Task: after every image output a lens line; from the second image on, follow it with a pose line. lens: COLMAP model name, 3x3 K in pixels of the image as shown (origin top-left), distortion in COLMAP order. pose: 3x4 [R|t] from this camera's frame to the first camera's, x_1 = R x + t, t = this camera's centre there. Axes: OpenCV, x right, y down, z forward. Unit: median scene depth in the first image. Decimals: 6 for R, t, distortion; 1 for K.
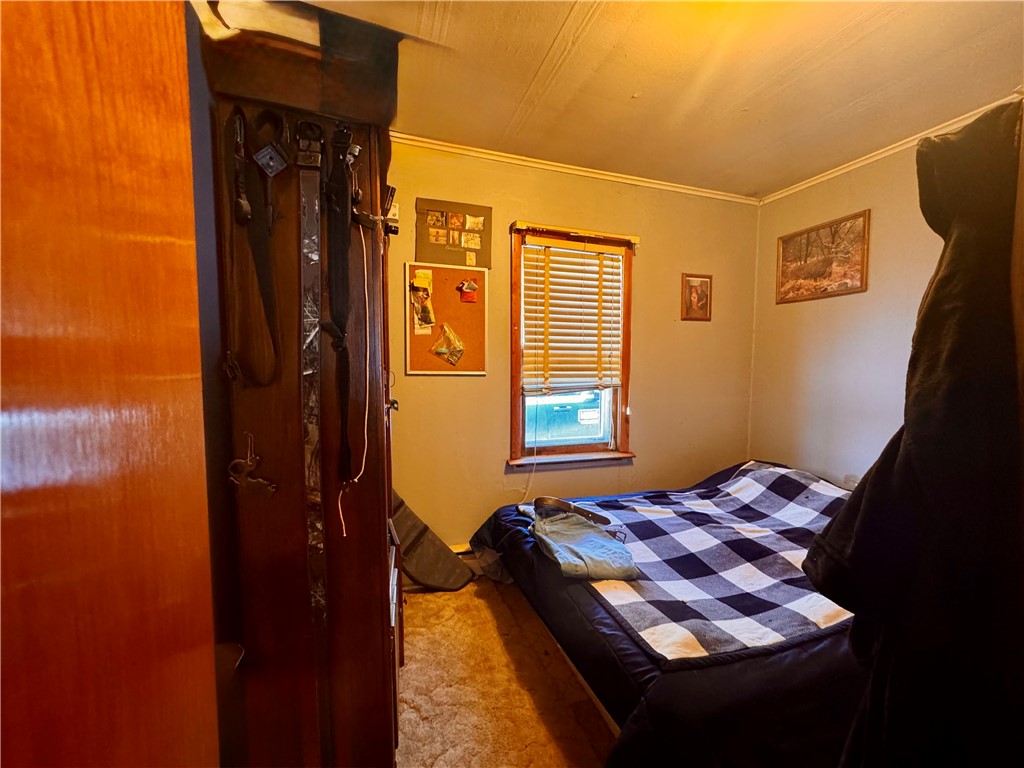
lens RADIAL K [[408.6, 0, 512.0], [0, 408.6, 384.0], [0, 0, 1]] dist [-0.002072, 0.000173]
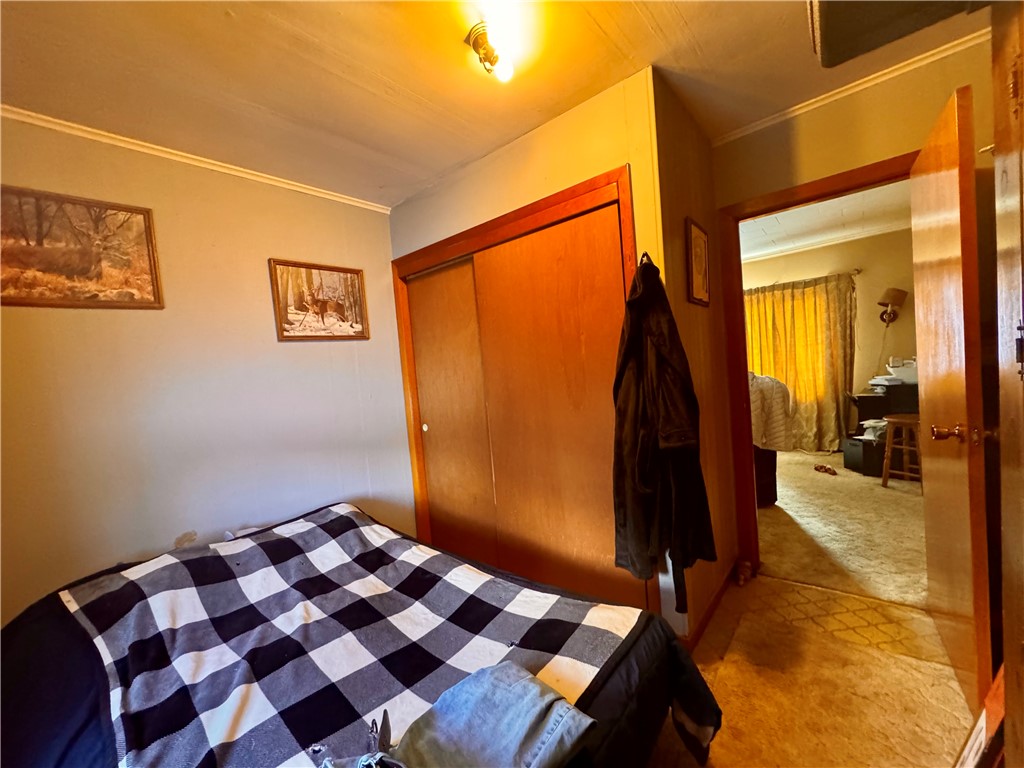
lens RADIAL K [[408.6, 0, 512.0], [0, 408.6, 384.0], [0, 0, 1]] dist [-0.002072, 0.000173]
pose [[-0.508991, -0.007908, 0.860736, -0.193775], [0.133835, 0.987070, 0.088211, -0.055014], [-0.850304, 0.160095, -0.501351, 0.817540]]
